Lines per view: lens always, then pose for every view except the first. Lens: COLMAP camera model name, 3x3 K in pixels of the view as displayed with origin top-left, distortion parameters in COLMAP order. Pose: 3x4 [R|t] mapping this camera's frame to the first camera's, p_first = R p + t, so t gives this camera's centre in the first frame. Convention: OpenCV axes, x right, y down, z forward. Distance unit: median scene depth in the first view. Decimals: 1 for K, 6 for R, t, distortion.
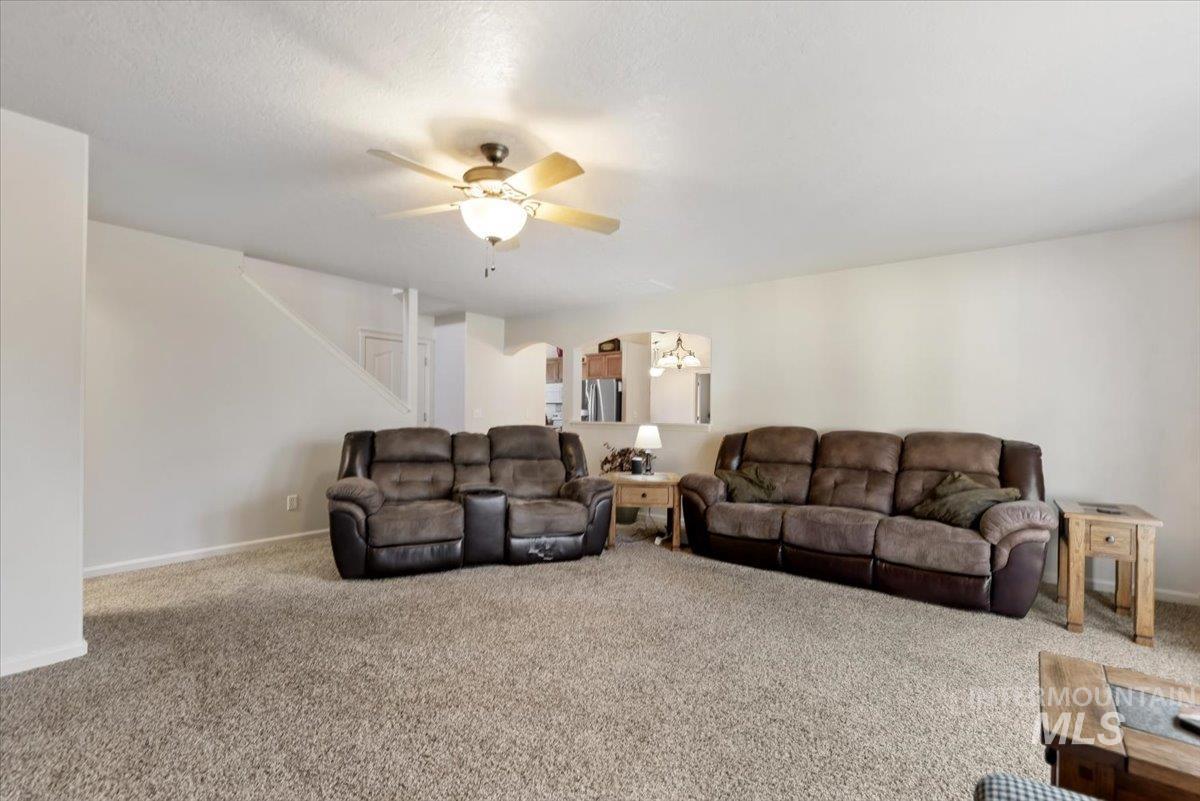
lens RADIAL K [[533.3, 0, 605.9], [0, 533.3, 403.7], [0, 0, 1]] dist [-0.001797, -0.000340]
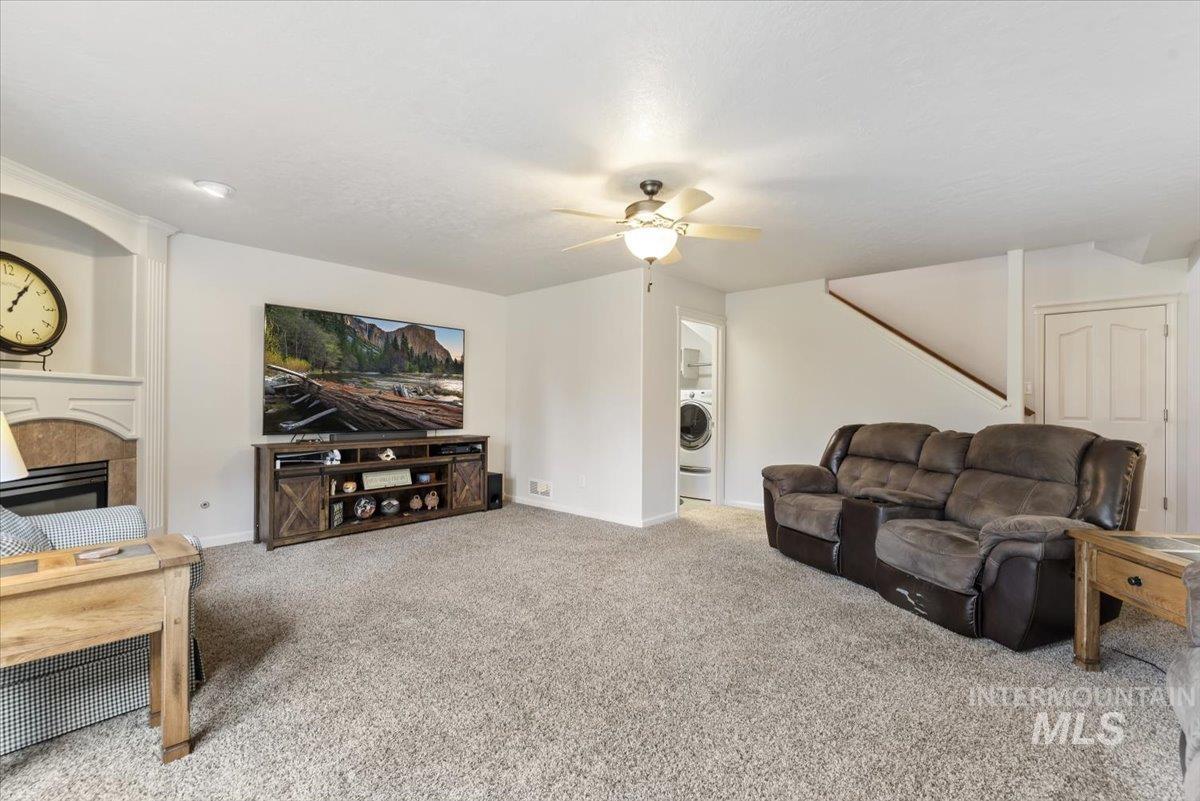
lens RADIAL K [[533.3, 0, 605.9], [0, 533.3, 403.7], [0, 0, 1]] dist [-0.001797, -0.000340]
pose [[-0.081652, -0.011492, -0.996595, 0.983166], [0.010582, 0.999867, -0.012397, 0.029510], [0.996605, -0.011558, -0.081520, 0.987176]]
